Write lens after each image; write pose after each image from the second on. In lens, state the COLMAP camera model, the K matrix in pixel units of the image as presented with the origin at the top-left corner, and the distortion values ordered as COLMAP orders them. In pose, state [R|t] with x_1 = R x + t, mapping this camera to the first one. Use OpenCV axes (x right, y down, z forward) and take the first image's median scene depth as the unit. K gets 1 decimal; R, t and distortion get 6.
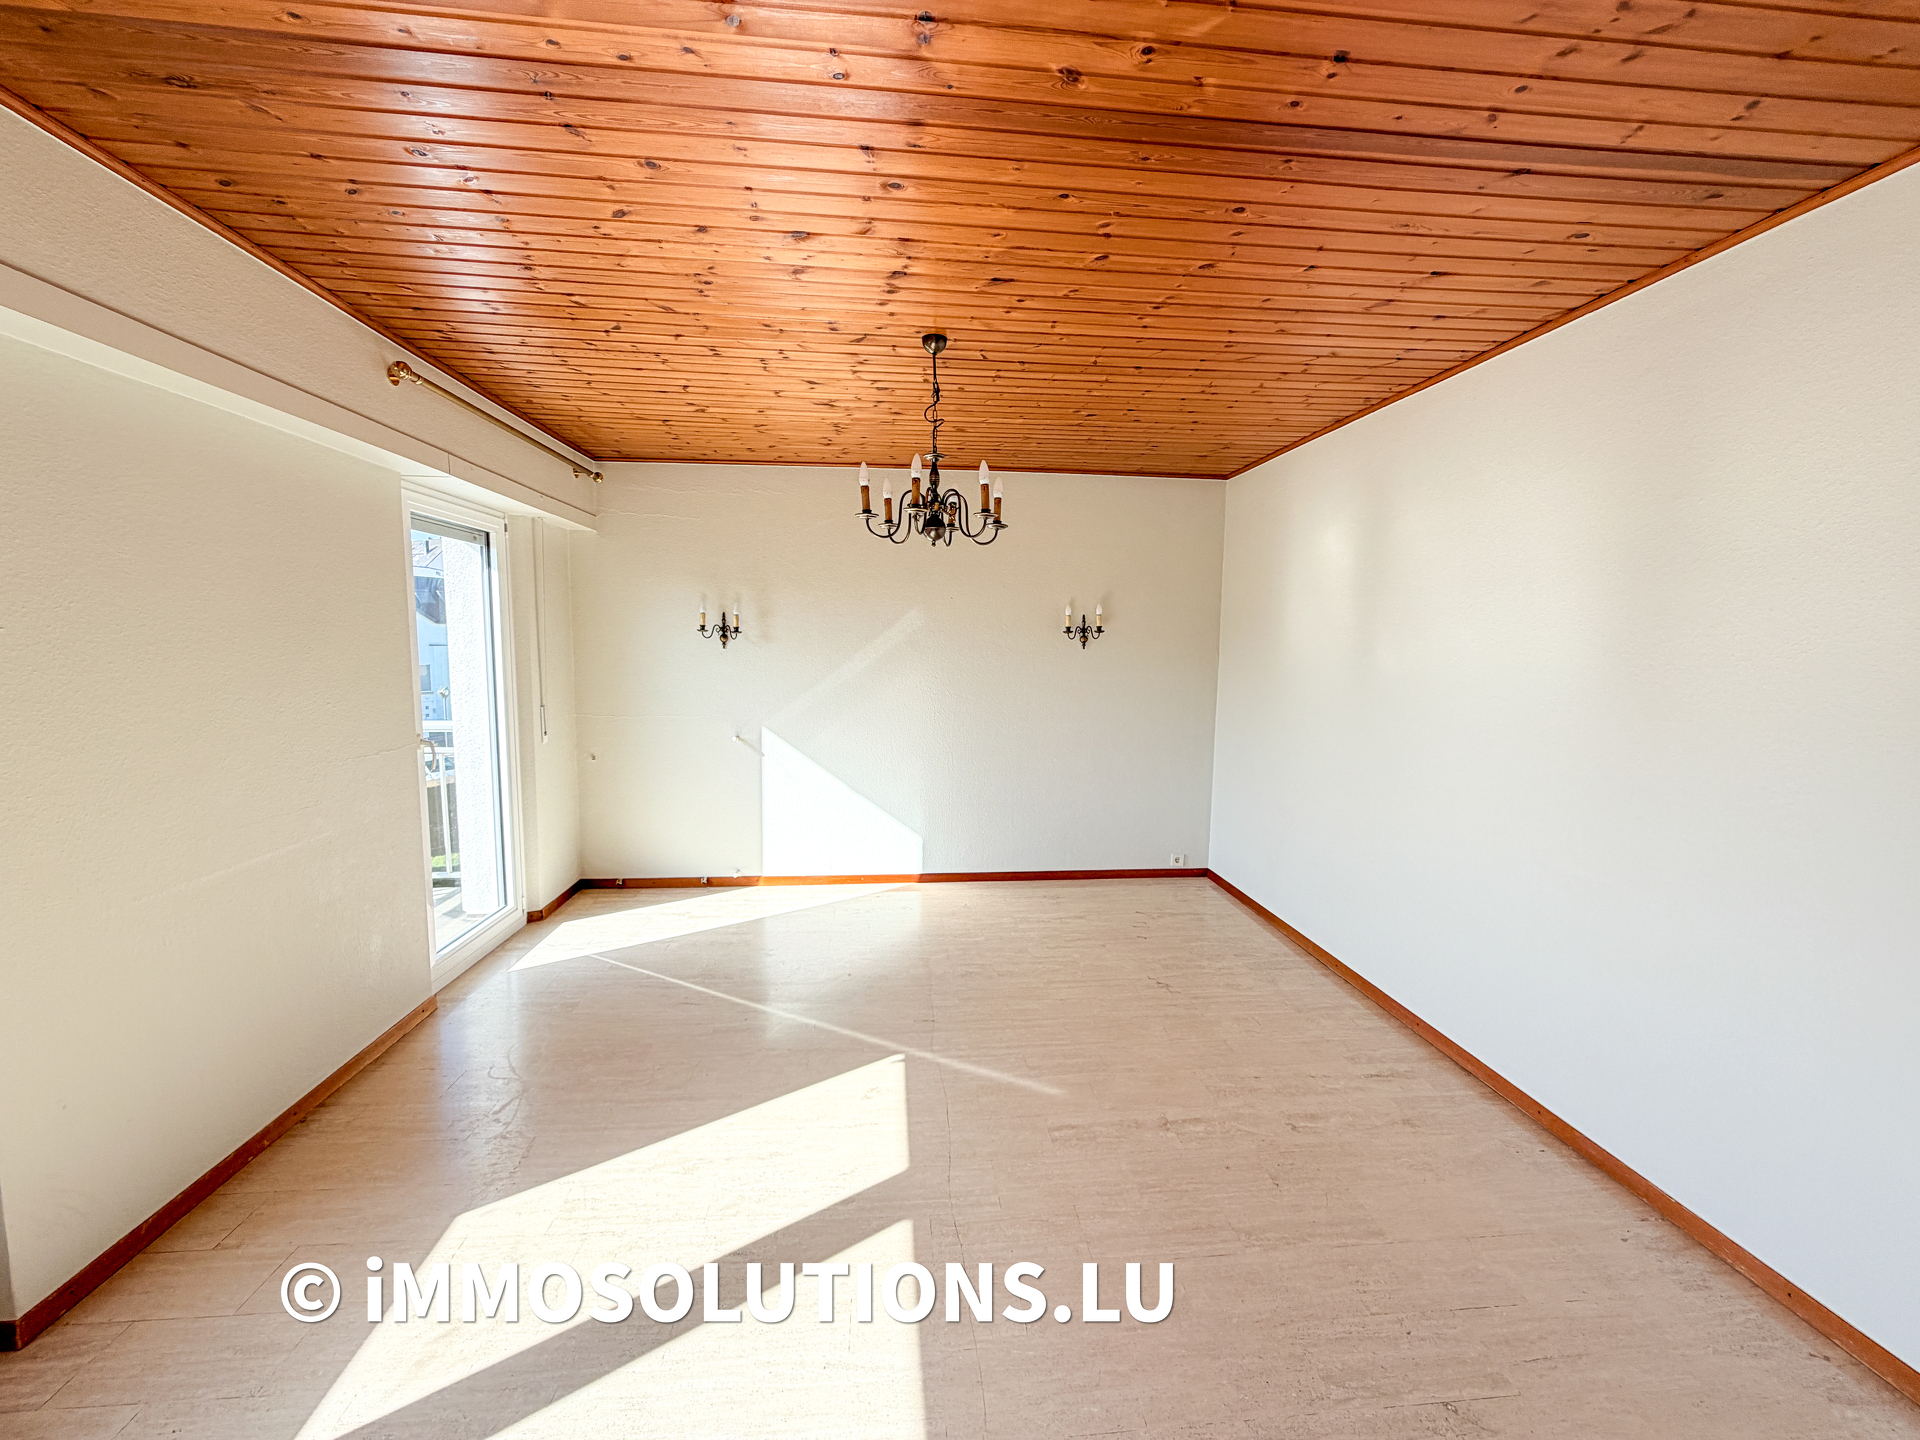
lens RADIAL K [[766.3, 0, 960.0], [0, 766.3, 720.0], [0, 0, 1]] dist [0.004006, -0.000072]
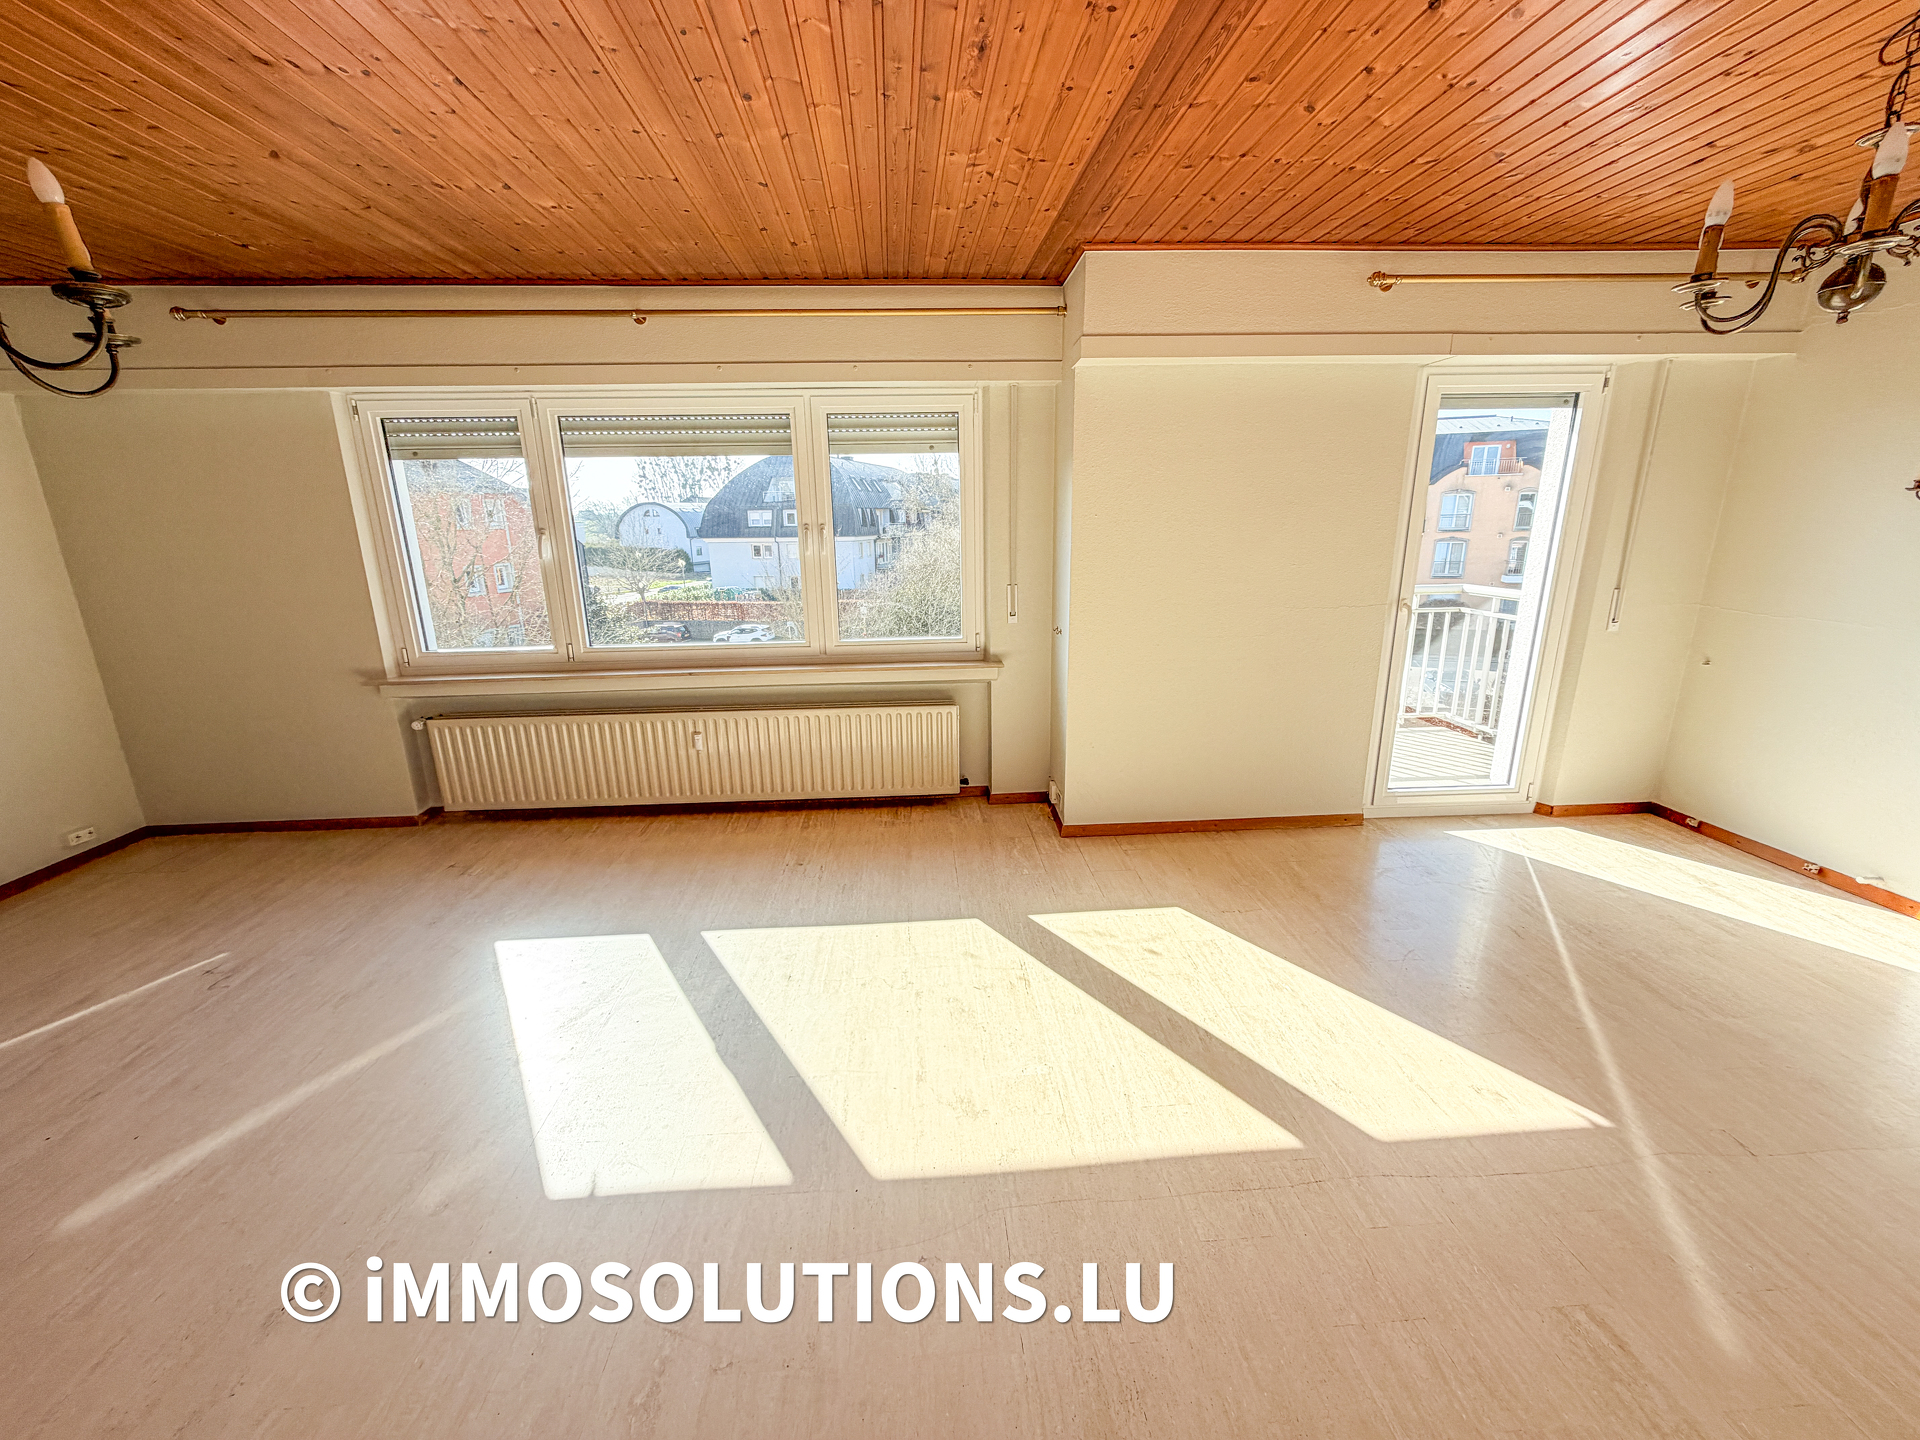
lens RADIAL K [[766.3, 0, 960.0], [0, 766.3, 720.0], [0, 0, 1]] dist [0.004006, -0.000072]
pose [[-0.018293, 0.246886, -0.968872, 0.376971], [-0.089212, 0.964766, 0.247524, -0.024859], [0.995845, 0.090963, 0.004376, 0.271428]]
